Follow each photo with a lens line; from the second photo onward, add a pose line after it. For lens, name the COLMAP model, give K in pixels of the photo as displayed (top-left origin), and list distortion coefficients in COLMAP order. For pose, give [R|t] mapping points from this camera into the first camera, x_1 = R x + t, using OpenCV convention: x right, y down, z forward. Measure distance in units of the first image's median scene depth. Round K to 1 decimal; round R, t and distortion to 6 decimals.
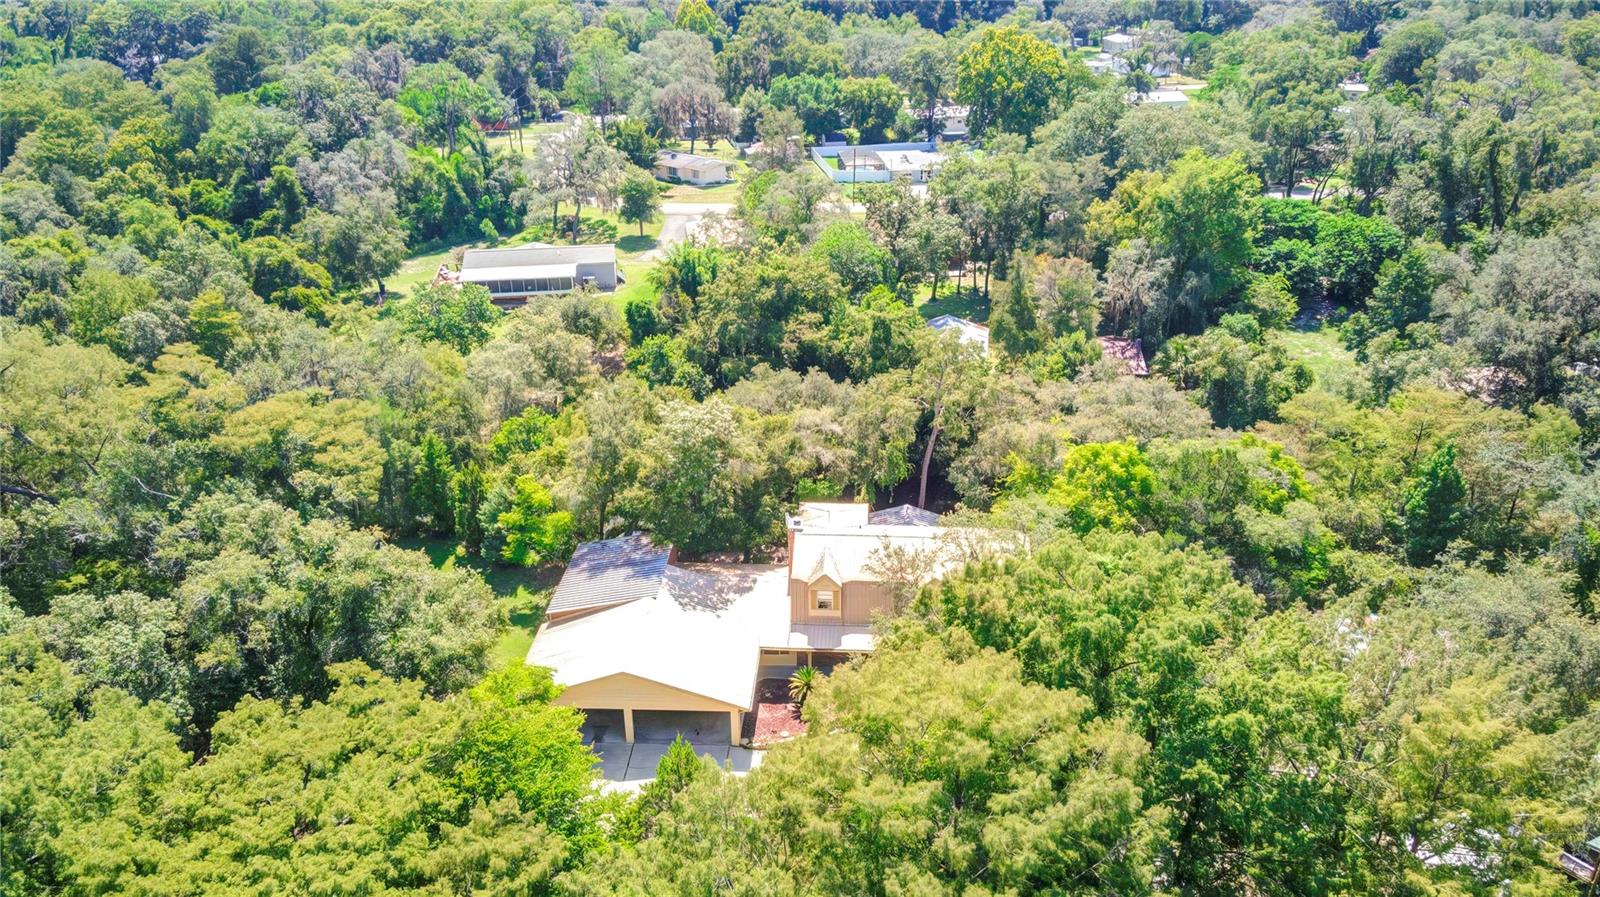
lens RADIAL K [[1156.0, 0, 797.3], [0, 1156.0, 450.8], [0, 0, 1]] dist [0.059688, -0.015818]
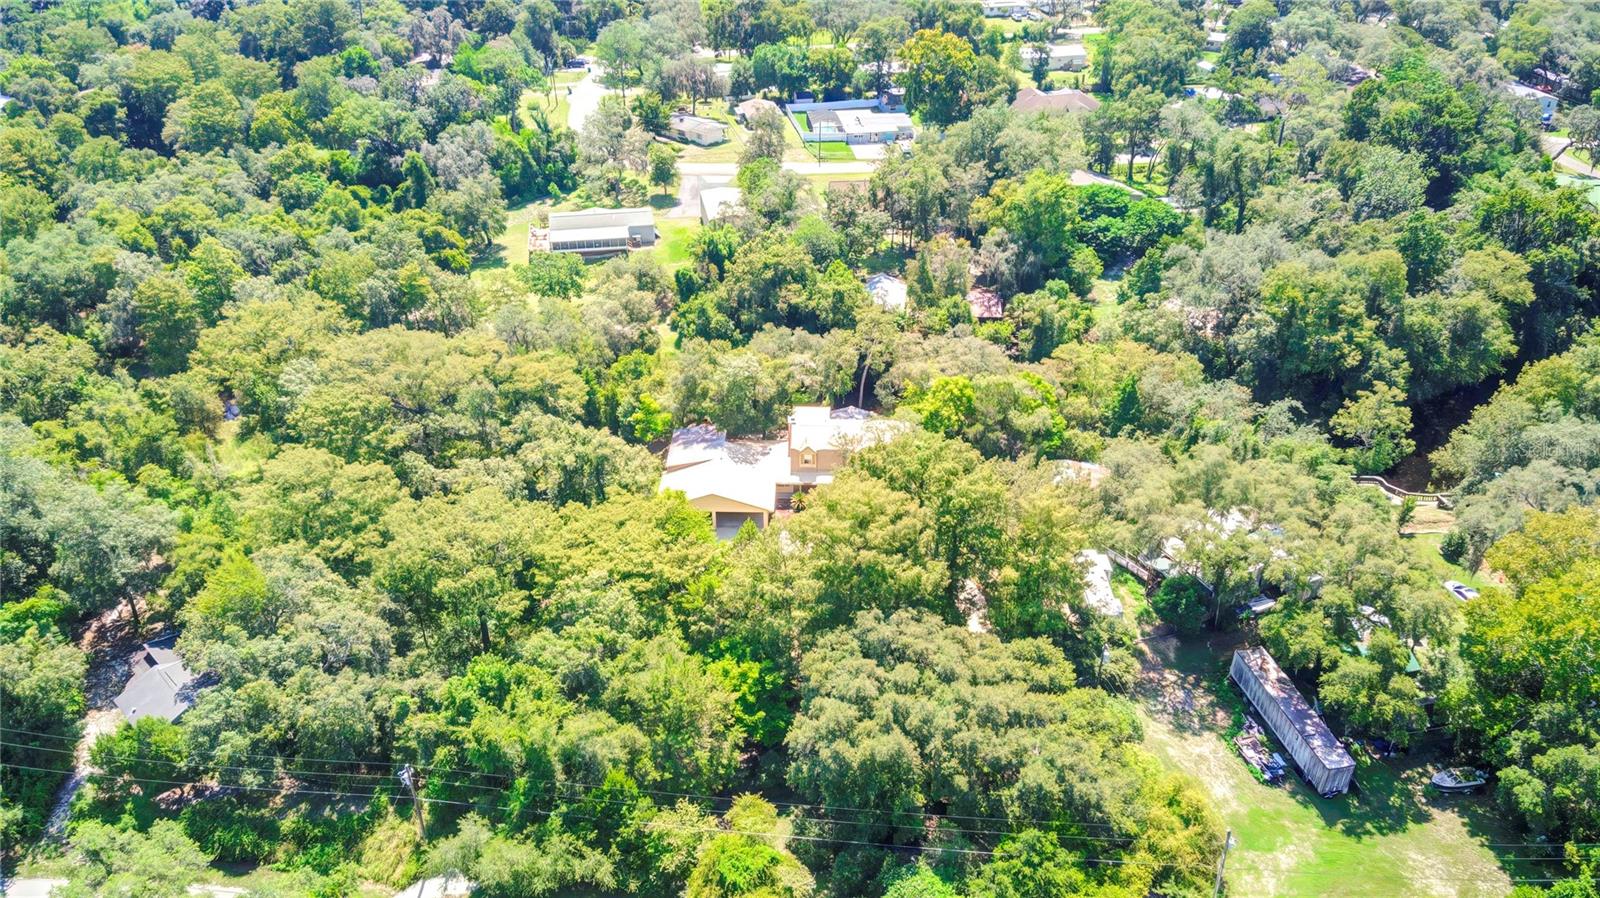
lens RADIAL K [[1156.0, 0, 796.7], [0, 1156.0, 453.8], [0, 0, 1]] dist [0.059688, -0.015818]
pose [[0.999490, -0.008819, 0.030687, -0.035456], [0.004789, 0.991632, 0.129009, -0.084827], [-0.031568, -0.128797, 0.991168, -0.603058]]
